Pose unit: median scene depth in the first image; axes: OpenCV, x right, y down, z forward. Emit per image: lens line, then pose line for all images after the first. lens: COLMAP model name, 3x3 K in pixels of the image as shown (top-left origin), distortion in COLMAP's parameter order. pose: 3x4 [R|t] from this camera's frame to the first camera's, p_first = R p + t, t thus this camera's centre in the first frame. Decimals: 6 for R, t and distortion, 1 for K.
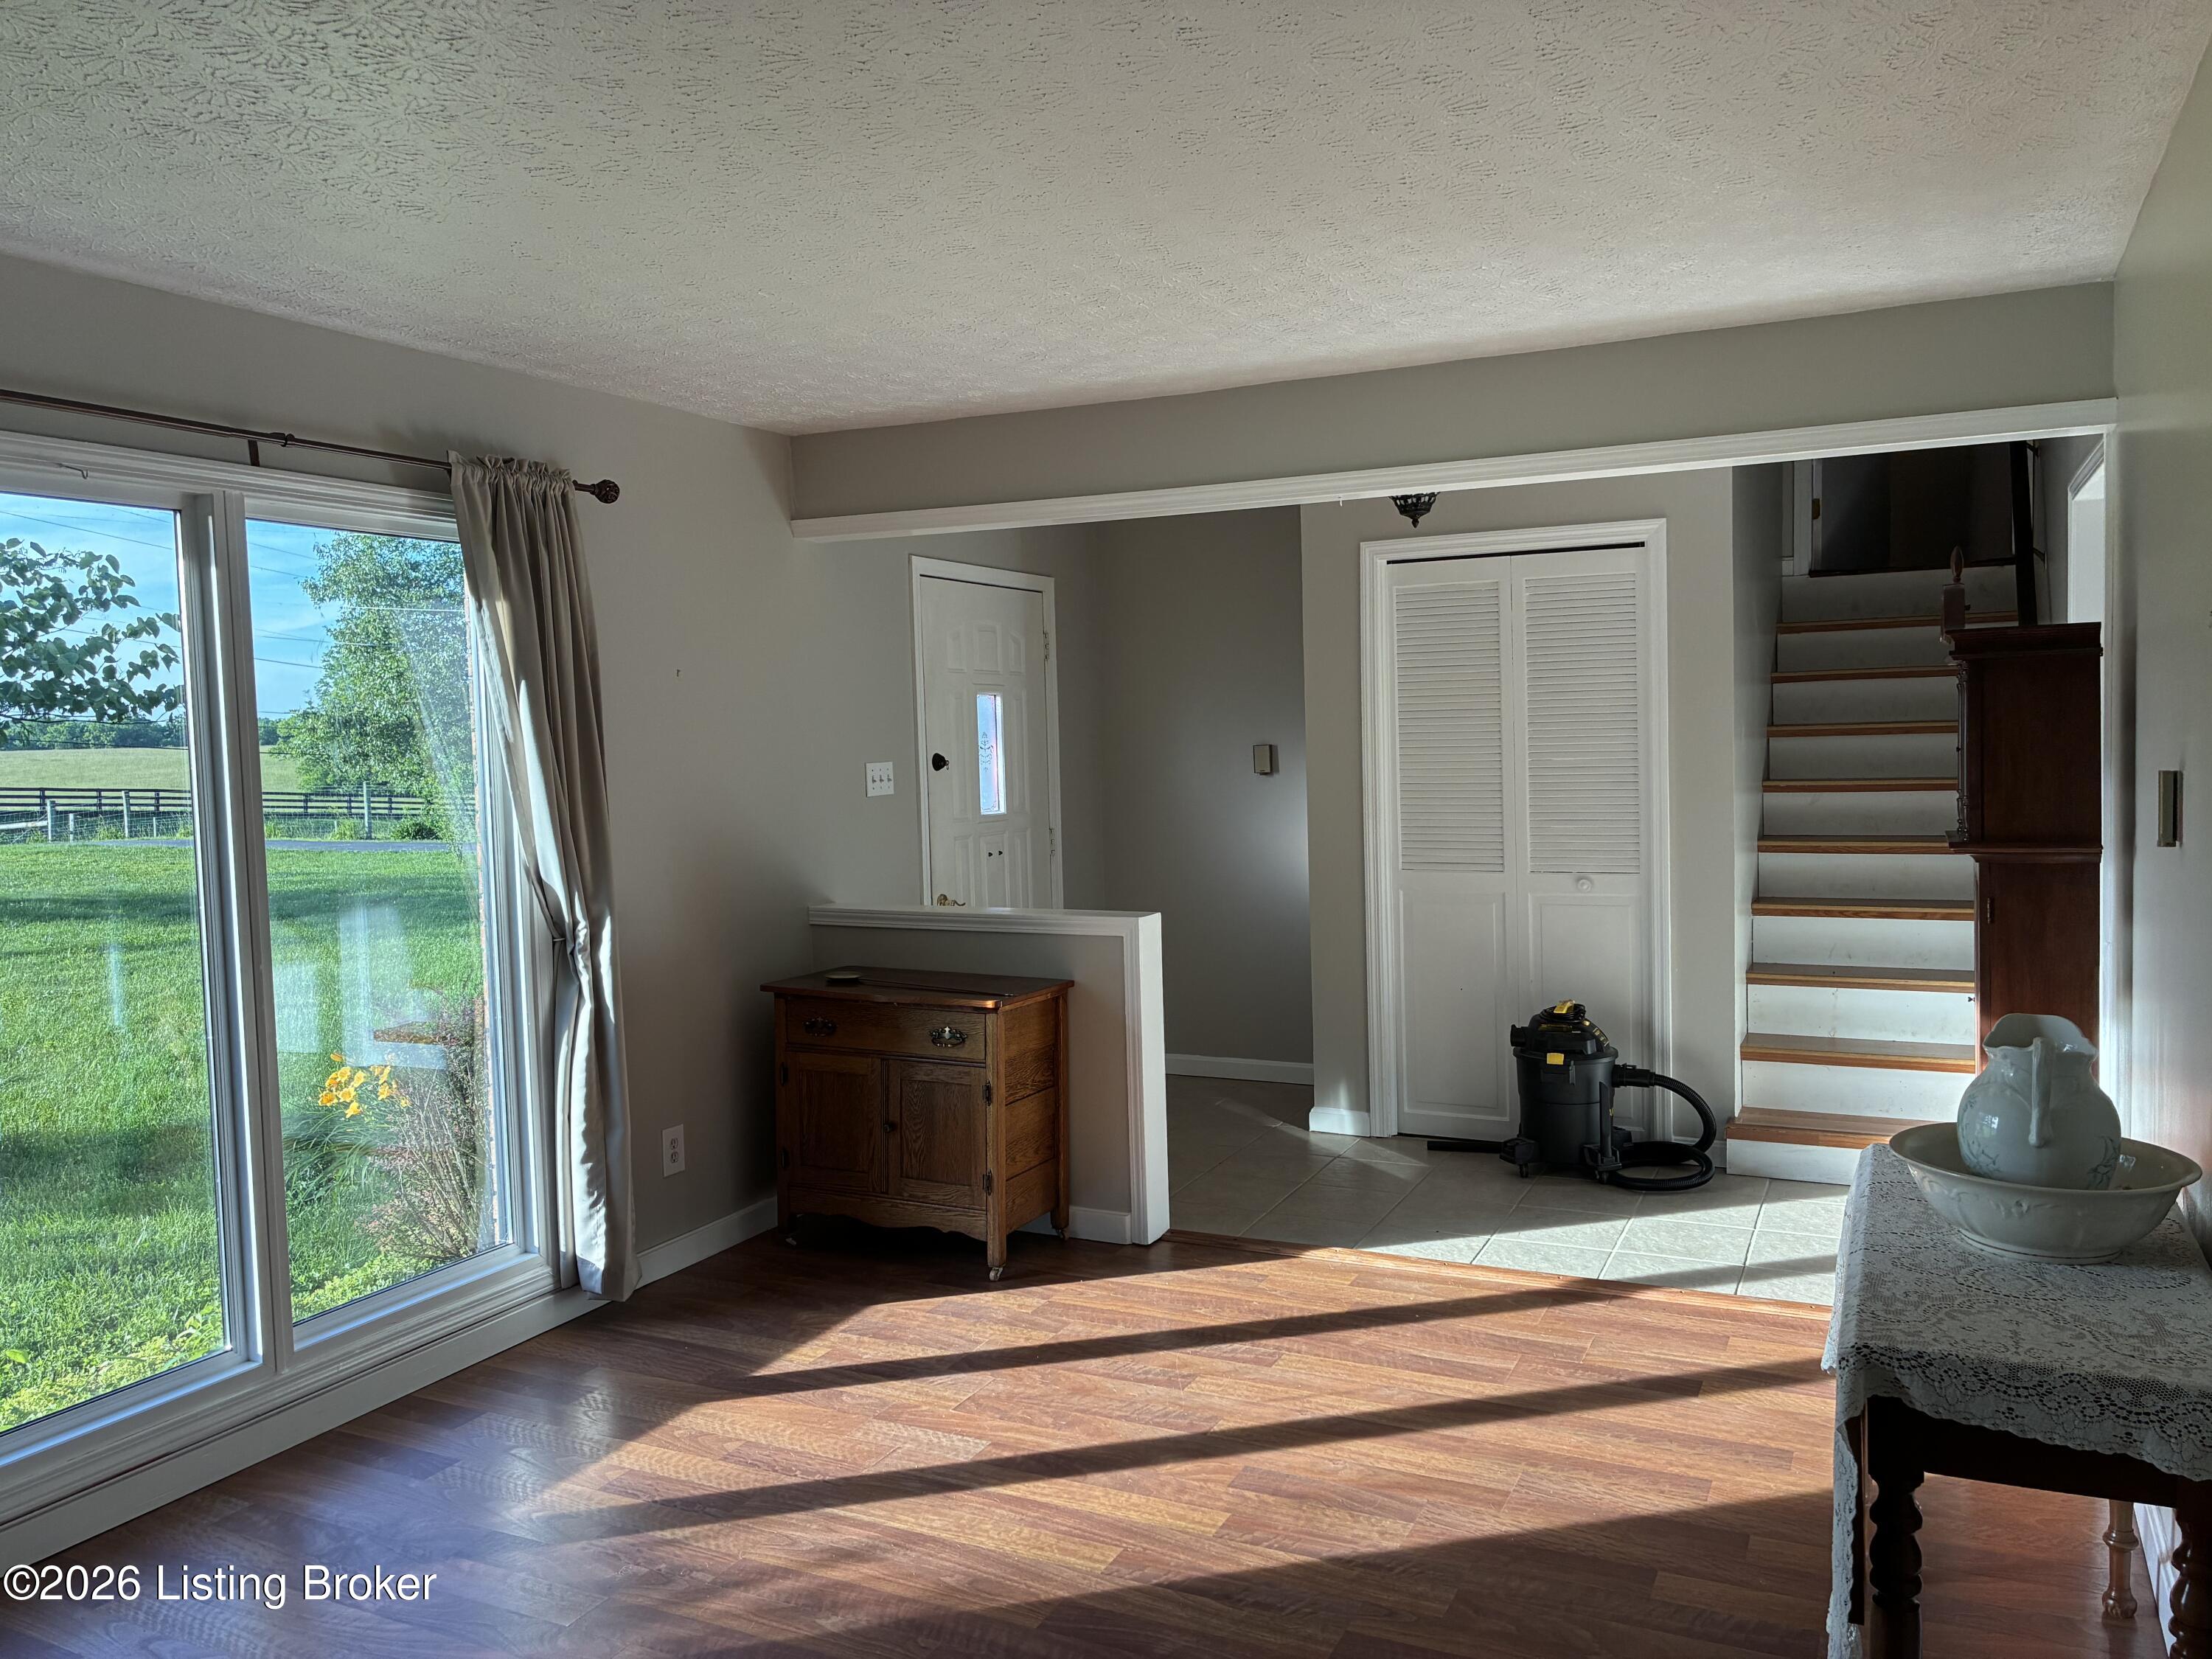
lens RADIAL K [[1683.8, 0, 1111.4], [0, 1683.8, 833.6], [0, 0, 1]] dist [0.065731, -0.075028]
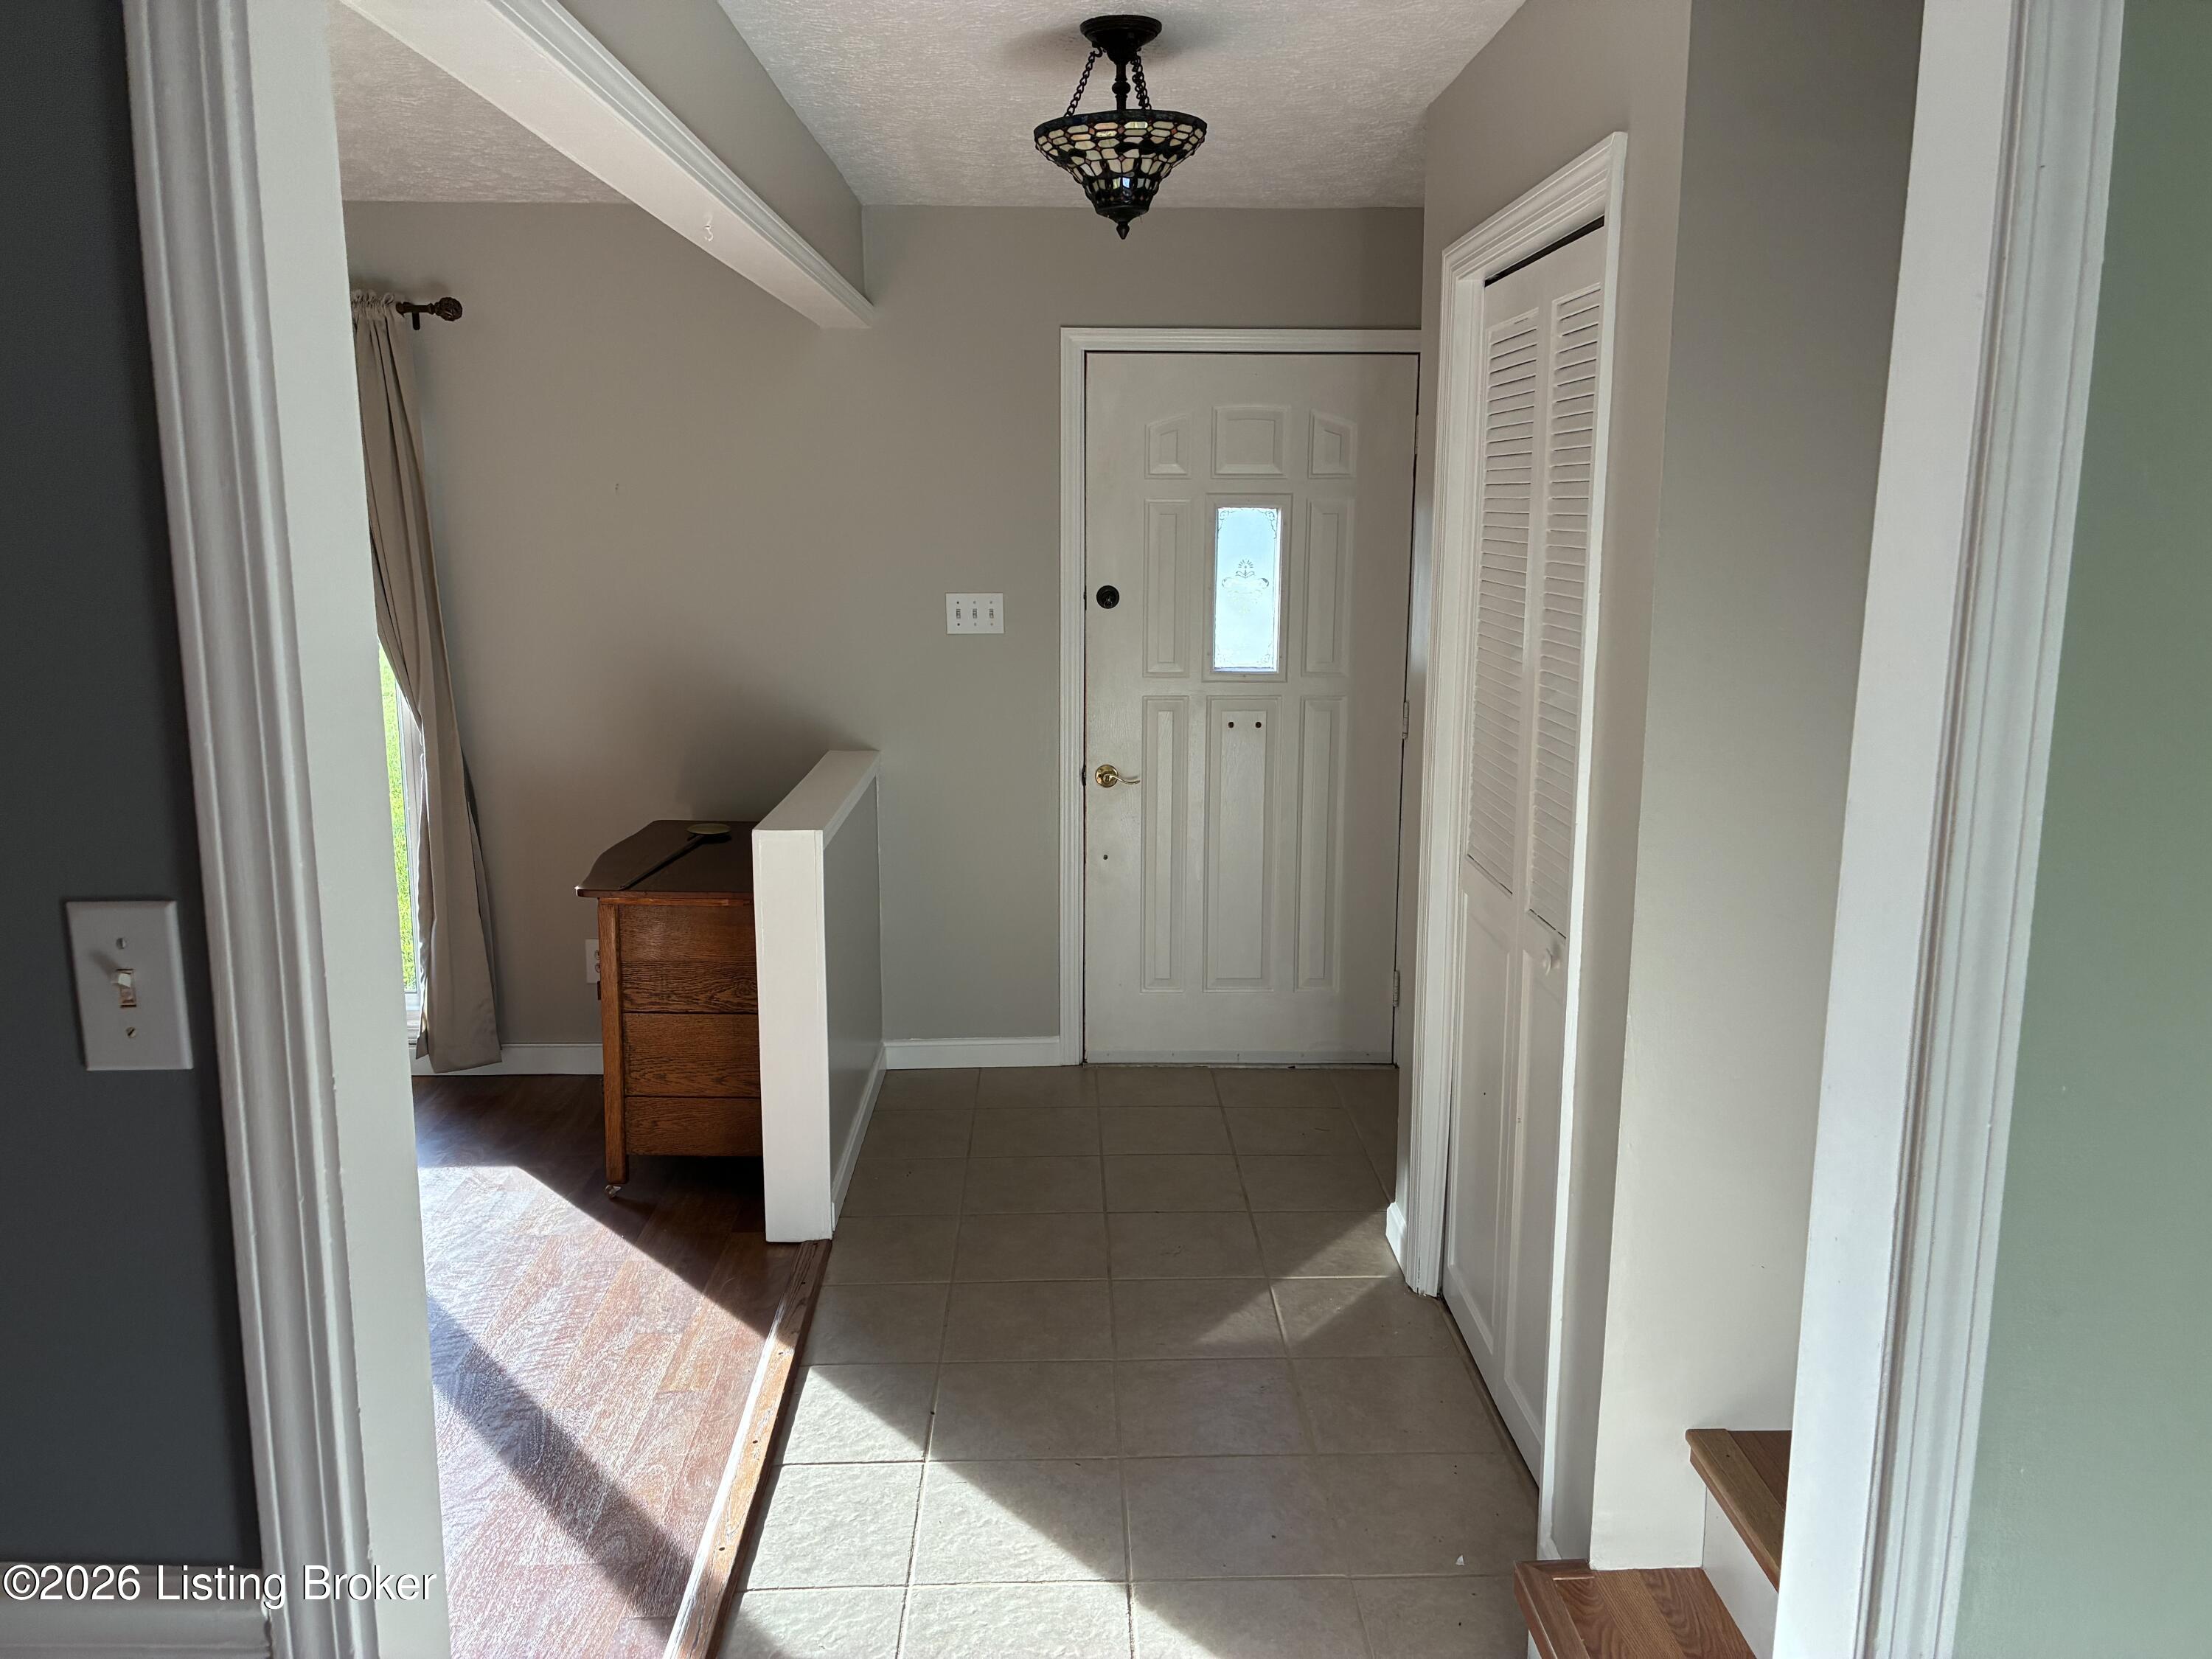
lens RADIAL K [[1683.8, 0, 1105.9], [0, 1683.8, 818.7], [0, 0, 1]] dist [0.065731, -0.075028]
pose [[0.450853, 0.188649, -0.872435, 0.638591], [-0.066043, 0.981782, 0.178164, -0.085617], [0.890152, -0.022708, 0.455098, 0.677977]]
